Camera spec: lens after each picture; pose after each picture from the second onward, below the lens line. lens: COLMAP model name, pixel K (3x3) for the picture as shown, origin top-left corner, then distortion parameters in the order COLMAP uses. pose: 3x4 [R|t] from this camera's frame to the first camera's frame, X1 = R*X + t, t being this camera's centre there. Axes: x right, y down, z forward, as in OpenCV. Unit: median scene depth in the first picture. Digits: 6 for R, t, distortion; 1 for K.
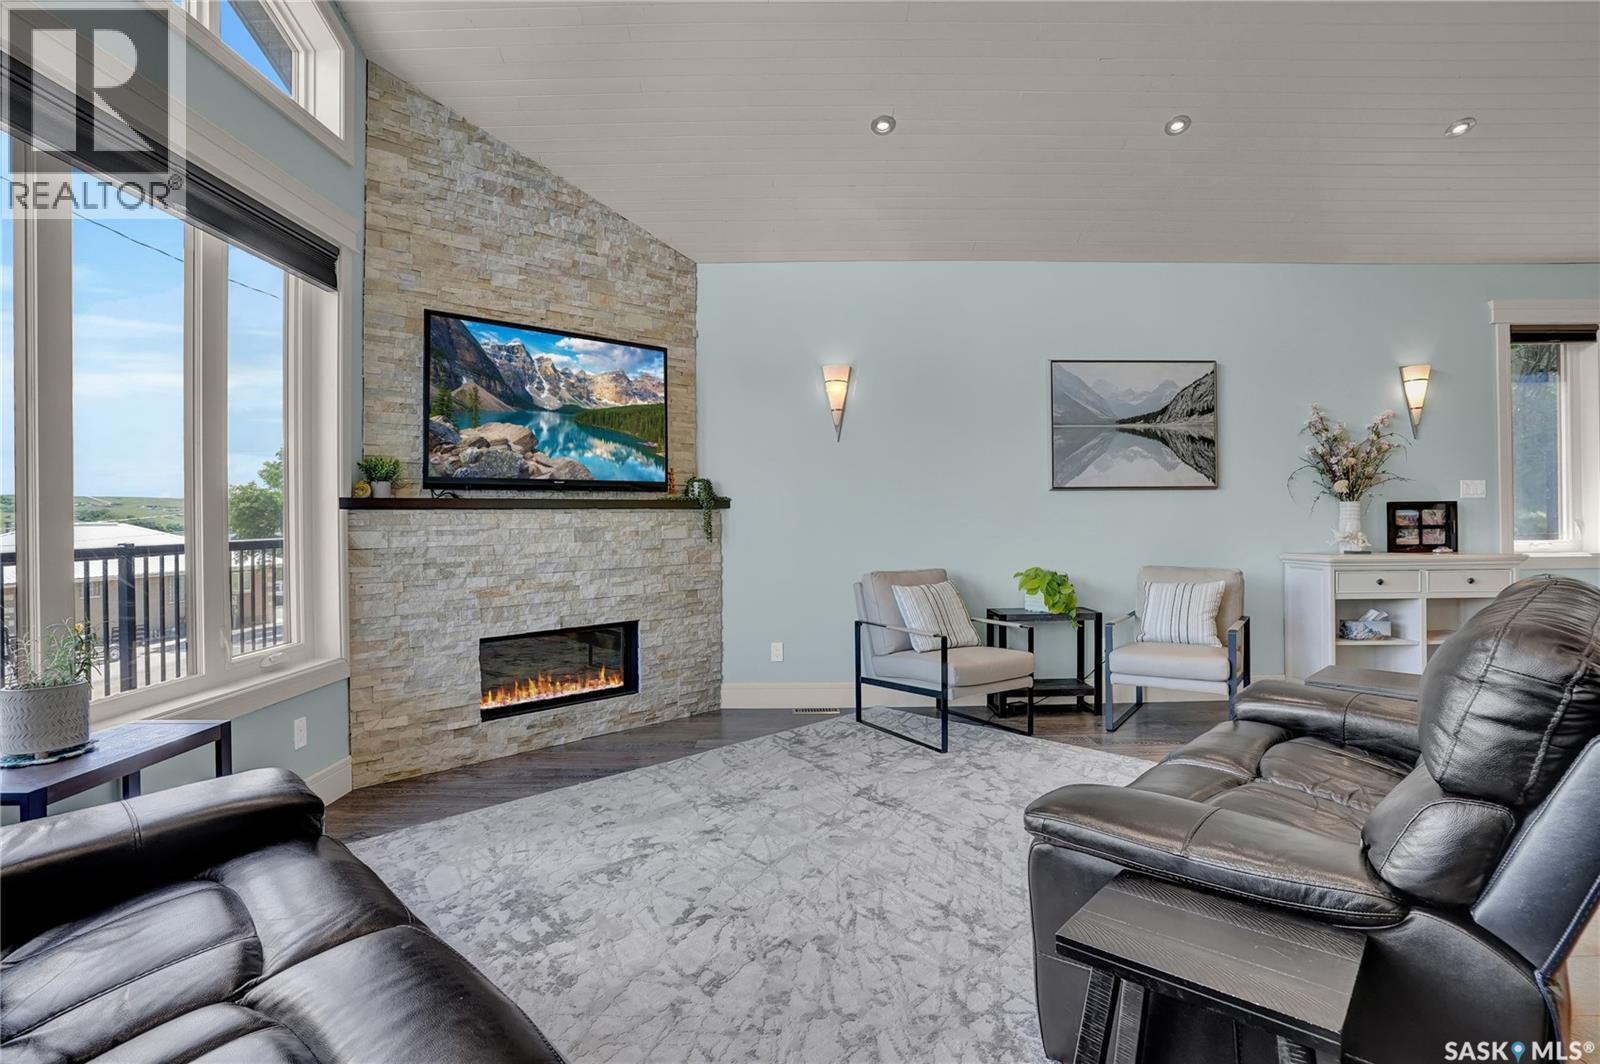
lens RADIAL K [[782.1, 0, 802.5], [0, 782.1, 511.0], [0, 0, 1]] dist [-0.000077, 0.000140]
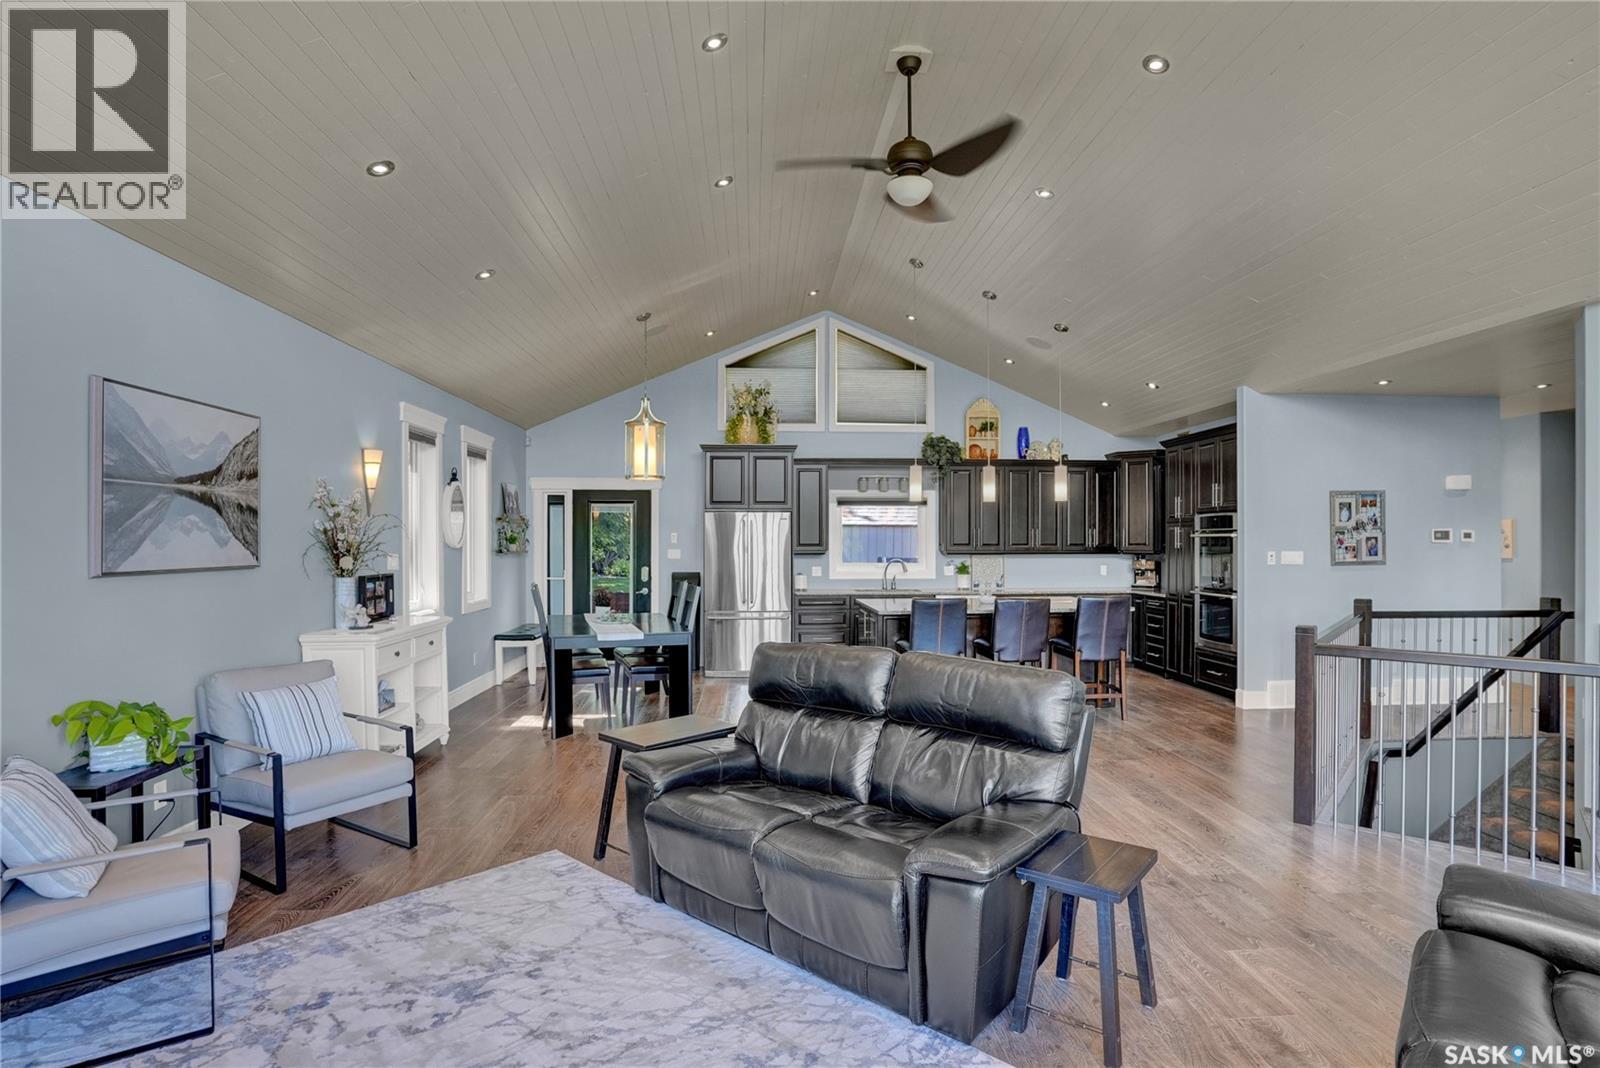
lens RADIAL K [[824.8, 0, 800.0], [0, 824.8, 534.0], [0, 0, 1]] dist [-0.084060, 0.037901]
pose [[-0.036915, 0.011336, 0.999254, -0.356258], [0.000840, 0.999936, -0.011313, -0.055199], [-0.999318, 0.000421, -0.036922, 0.446921]]
